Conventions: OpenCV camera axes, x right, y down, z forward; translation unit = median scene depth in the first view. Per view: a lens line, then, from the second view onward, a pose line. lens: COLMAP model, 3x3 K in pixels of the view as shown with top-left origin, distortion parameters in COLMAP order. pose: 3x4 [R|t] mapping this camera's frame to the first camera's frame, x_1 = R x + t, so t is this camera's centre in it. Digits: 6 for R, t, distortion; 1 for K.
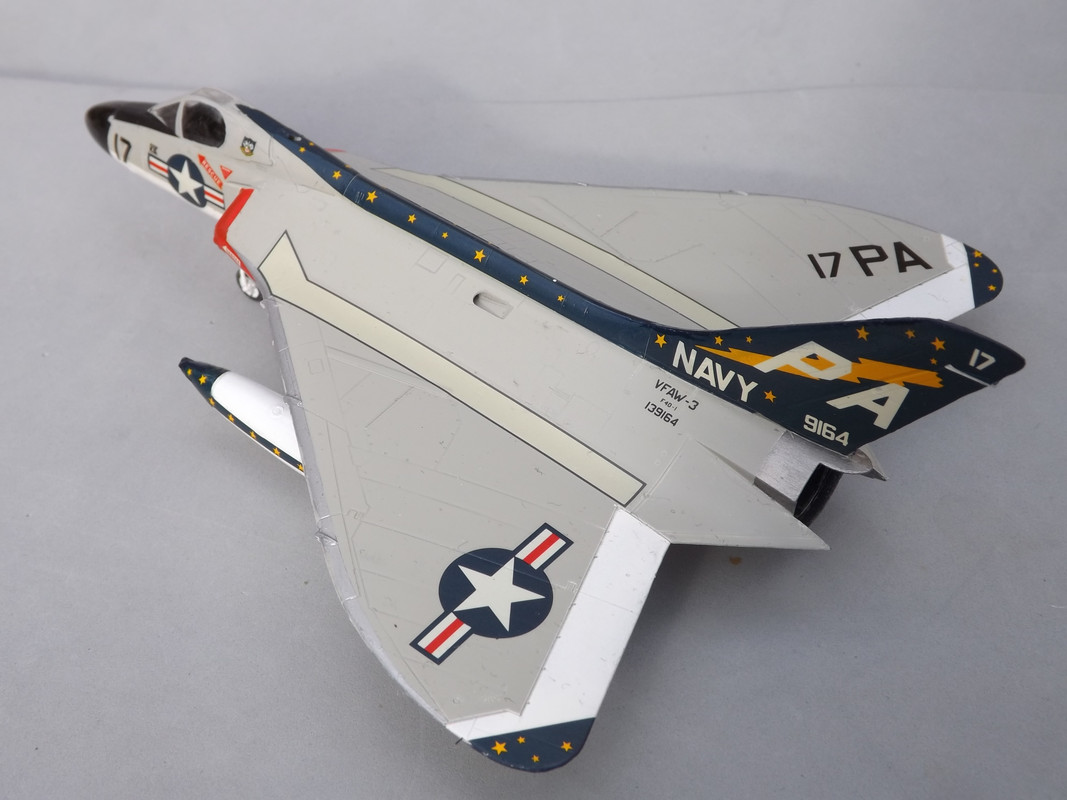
lens RADIAL K [[1608.0, 0, 528.9], [0, 1608.0, 402.4], [0, 0, 1]] dist [0.089370, 0.000000]
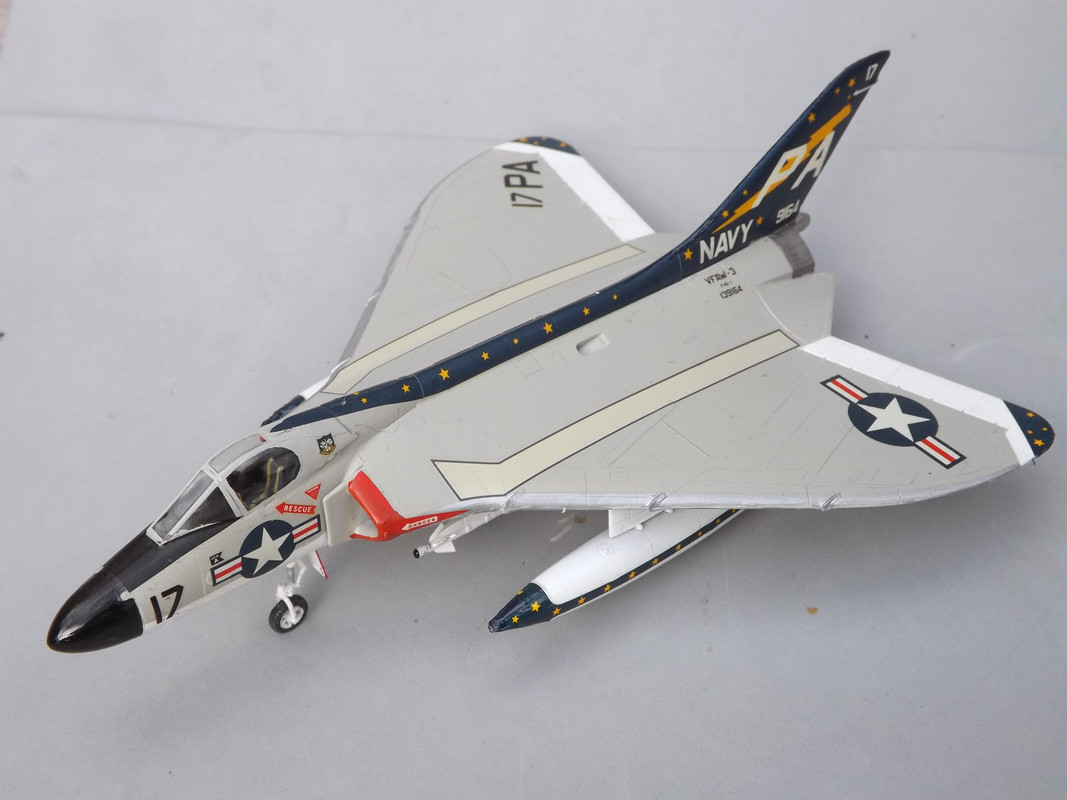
lens RADIAL K [[1608.0, 0, 530.5], [0, 1608.0, 398.5], [0, 0, 1]] dist [0.089370, 0.000000]
pose [[0.200206, -0.629148, 0.751059, -0.881287], [0.644277, 0.662063, 0.382857, -0.485095], [-0.738123, 0.407240, 0.537895, 0.451349]]
